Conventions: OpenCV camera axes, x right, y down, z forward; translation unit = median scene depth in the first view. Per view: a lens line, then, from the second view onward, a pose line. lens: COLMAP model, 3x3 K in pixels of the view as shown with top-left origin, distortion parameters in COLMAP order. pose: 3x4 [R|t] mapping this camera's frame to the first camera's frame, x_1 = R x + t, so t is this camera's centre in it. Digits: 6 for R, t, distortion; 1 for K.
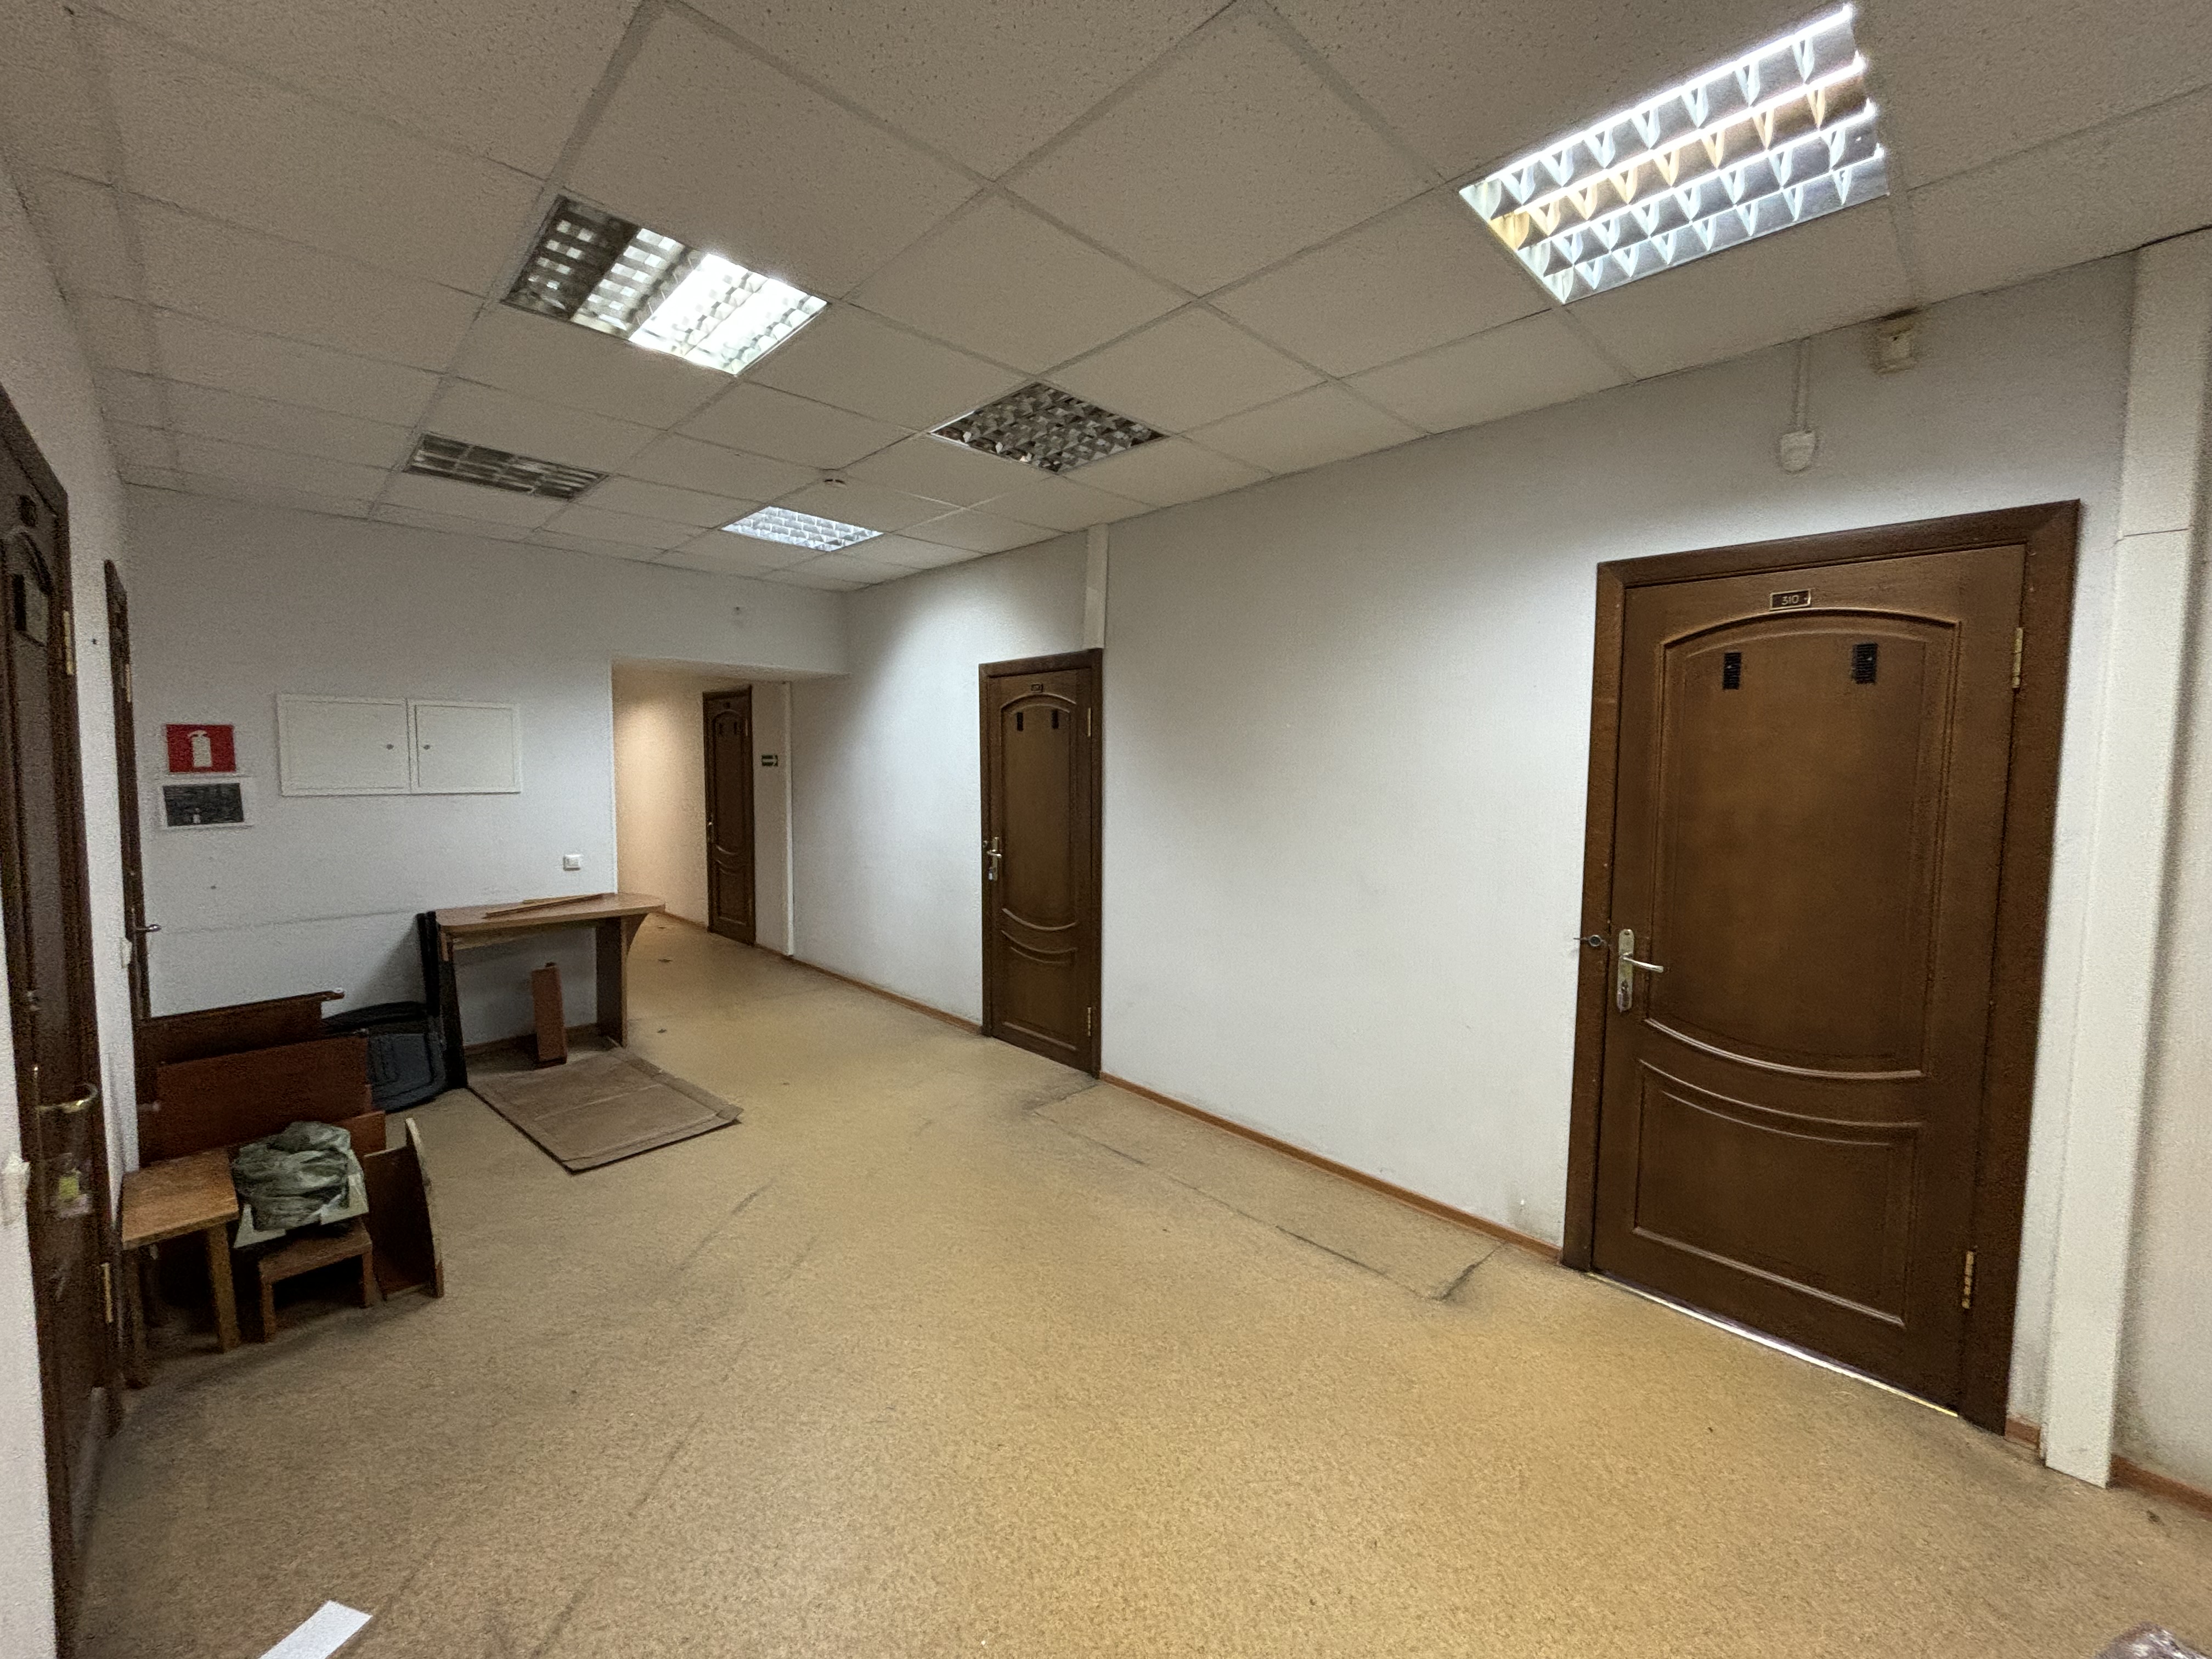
lens RADIAL K [[890.8, 0, 1101.4], [0, 890.8, 828.5], [0, 0, 1]] dist [0.000484, 0.000595]
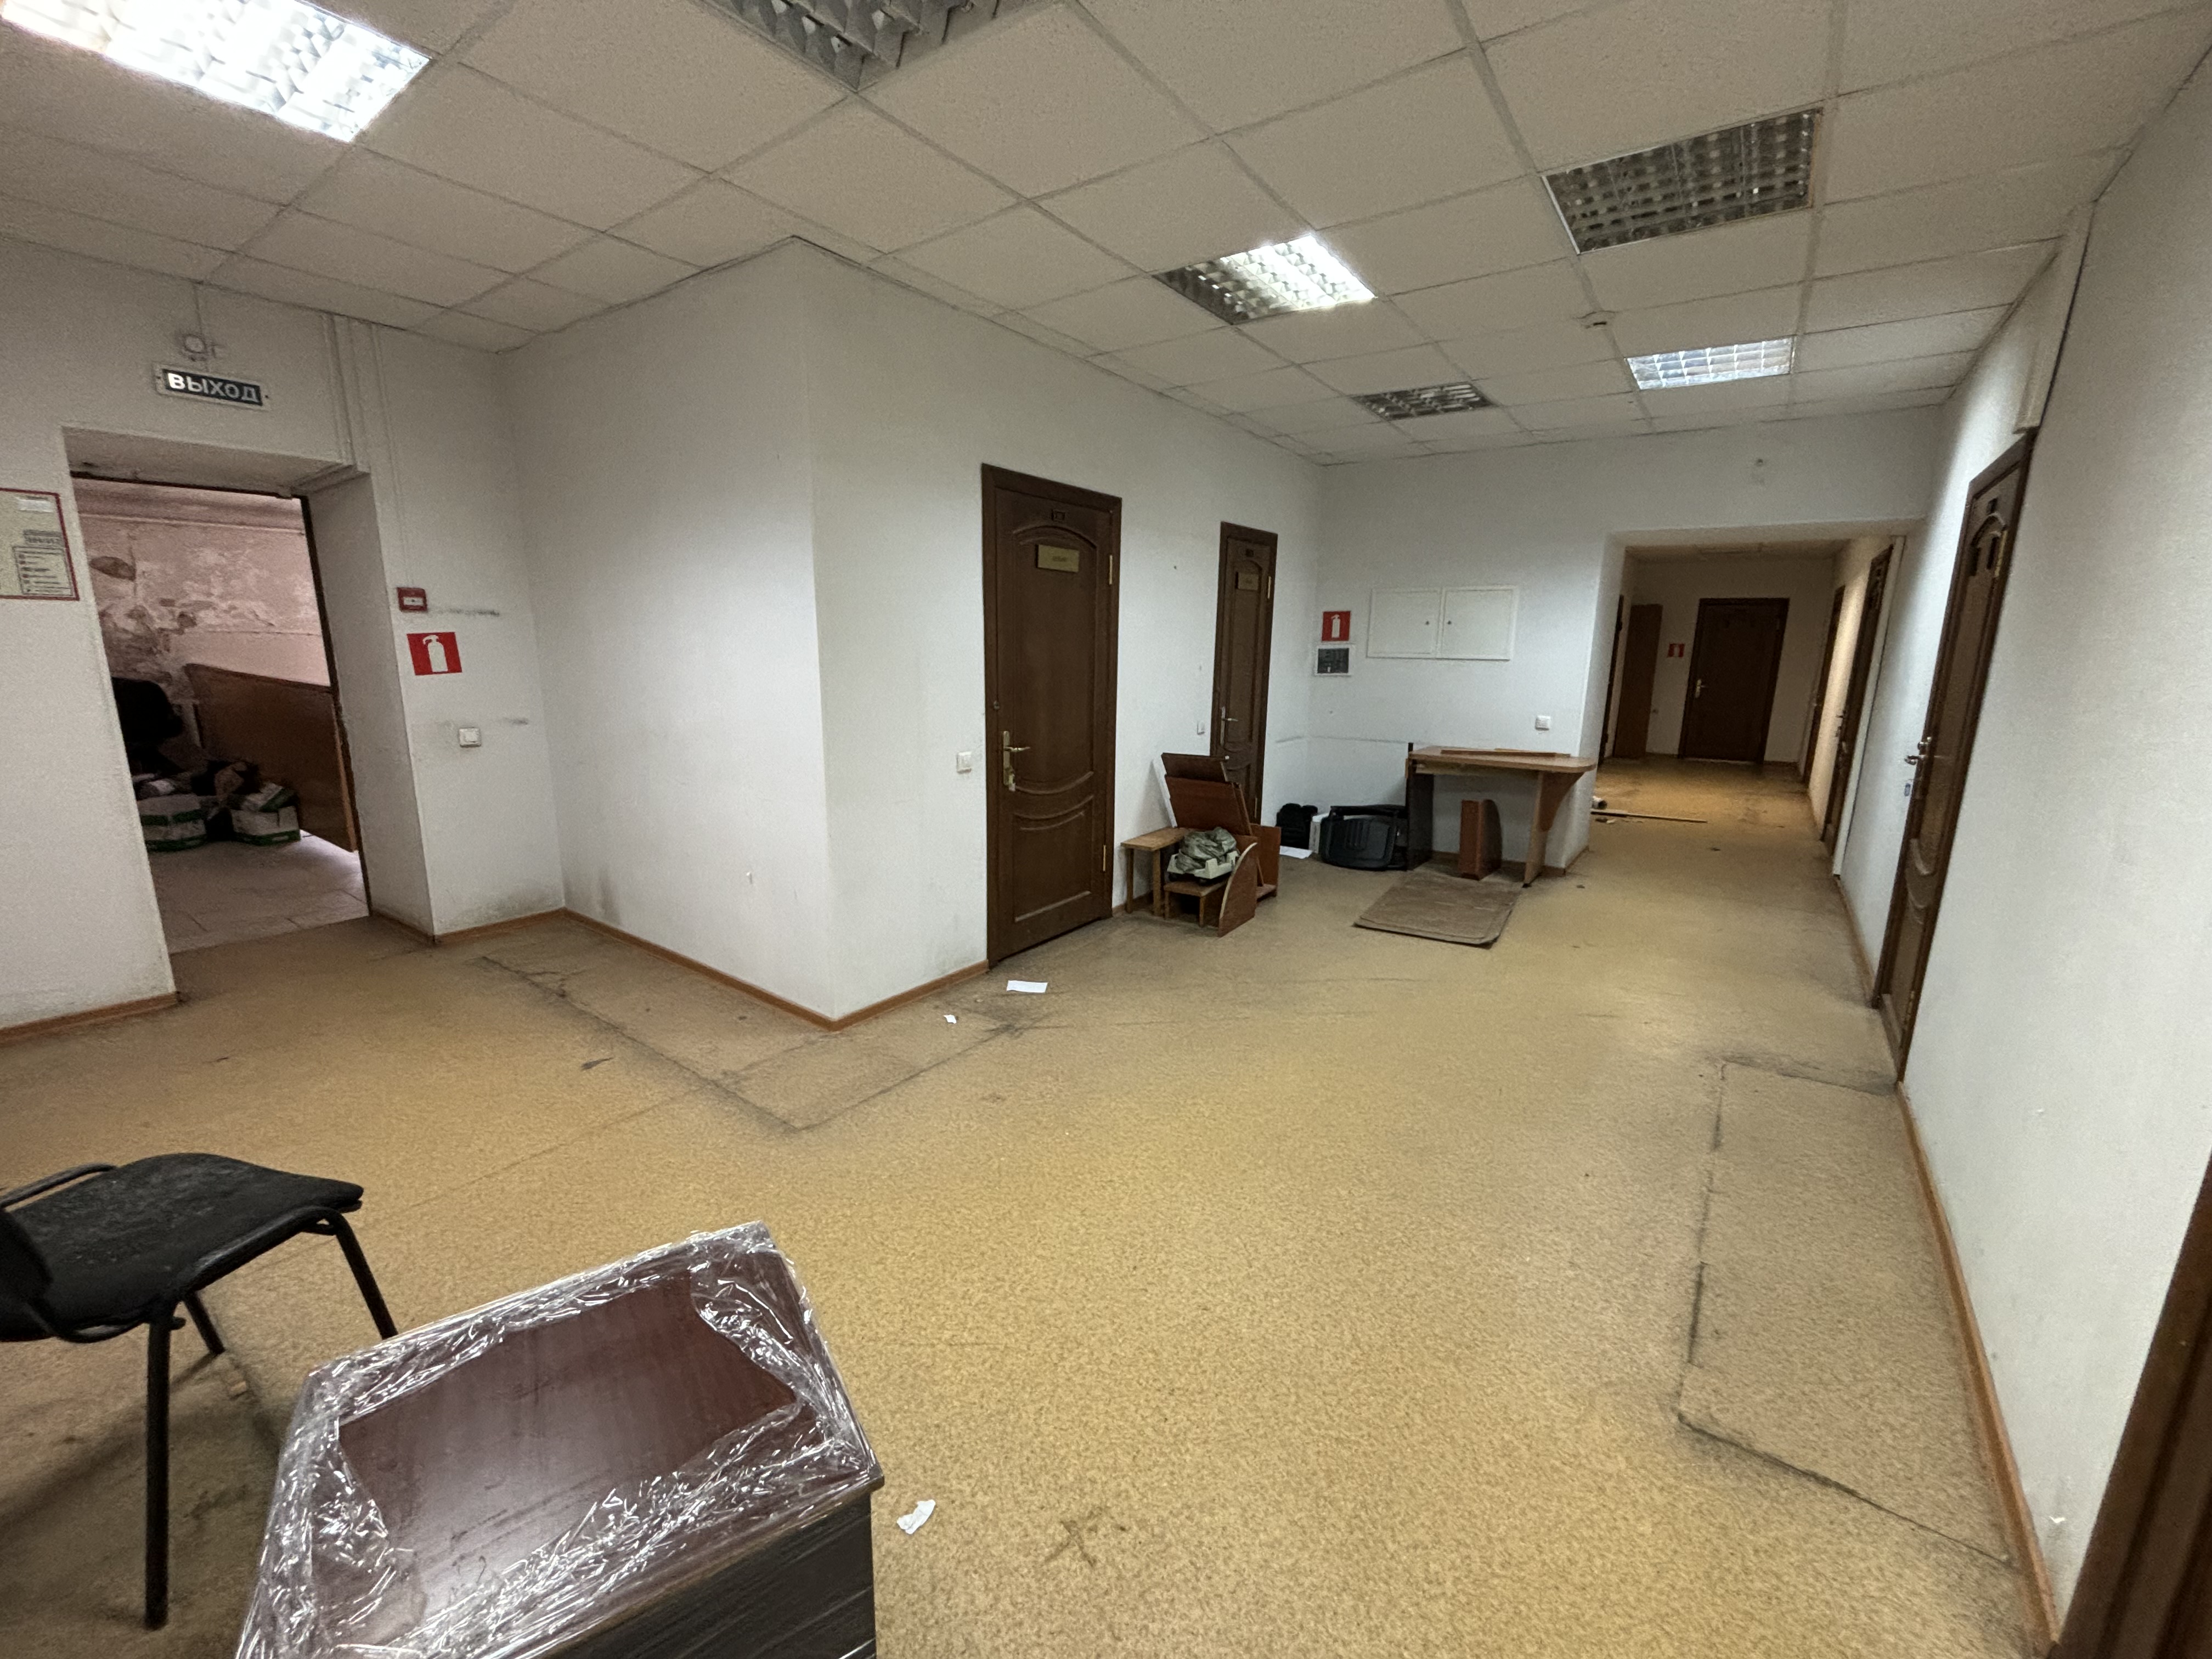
lens RADIAL K [[890.8, 0, 1103.7], [0, 890.8, 825.8], [0, 0, 1]] dist [0.000484, 0.000595]
pose [[0.175087, 0.193589, -0.965333, 0.581517], [-0.085883, 0.979744, 0.180902, 0.010713], [0.980800, 0.051232, 0.188167, 0.295846]]
